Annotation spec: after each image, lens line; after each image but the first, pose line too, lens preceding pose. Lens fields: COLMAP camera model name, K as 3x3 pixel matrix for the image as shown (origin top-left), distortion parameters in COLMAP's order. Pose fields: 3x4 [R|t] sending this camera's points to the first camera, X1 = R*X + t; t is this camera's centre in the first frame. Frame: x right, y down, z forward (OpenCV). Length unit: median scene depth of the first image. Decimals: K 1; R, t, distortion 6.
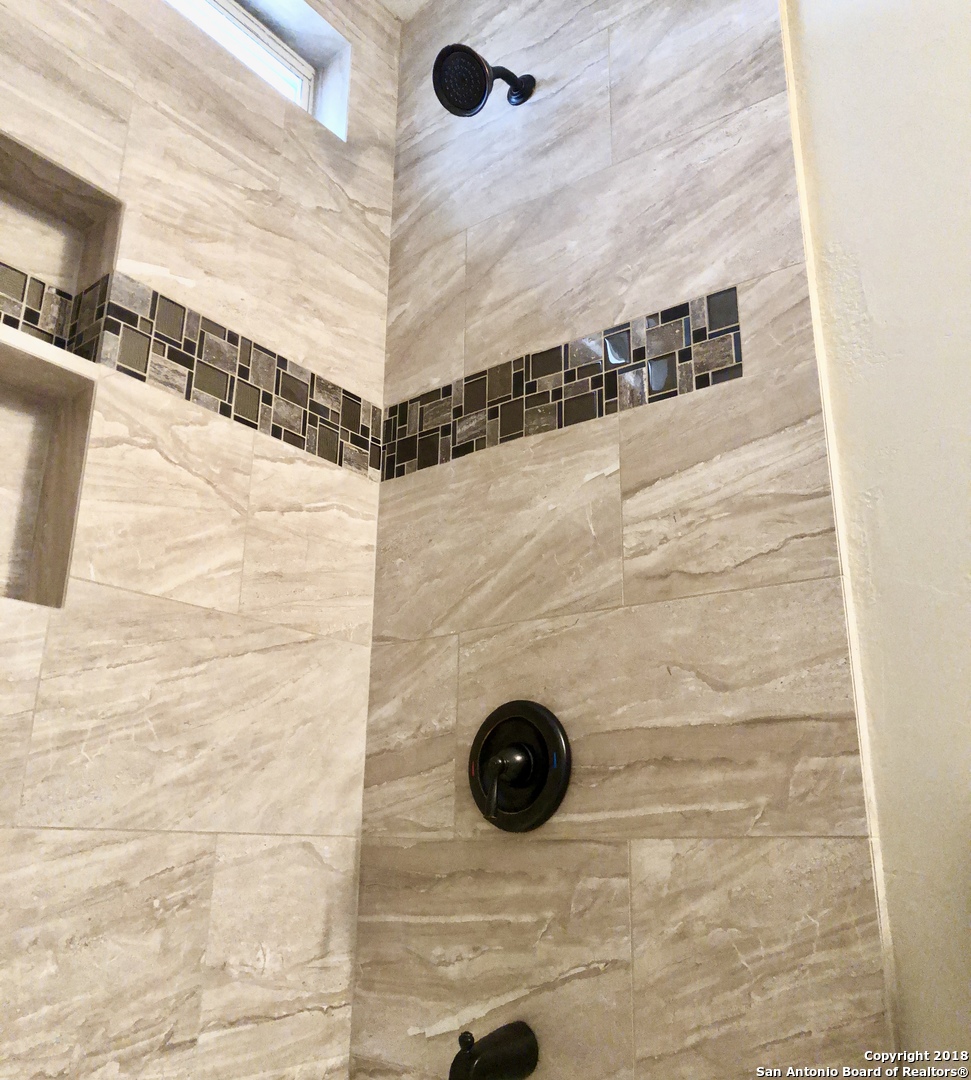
lens RADIAL K [[972.3, 0, 488.6], [0, 972.3, 491.9], [0, 0, 1]] dist [0.077997, -0.140173]
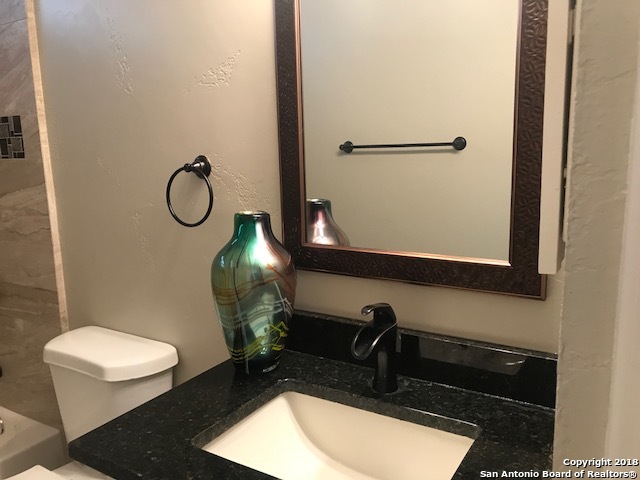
lens RADIAL K [[523.0, 0, 311.3], [0, 523.0, 238.1], [0, 0, 1]] dist [0.007690, -0.013942]
pose [[0.995829, -0.048629, 0.077203, 0.856980], [0.003334, 0.864963, 0.501824, -0.597064], [-0.091181, -0.499474, 0.861517, -0.306028]]
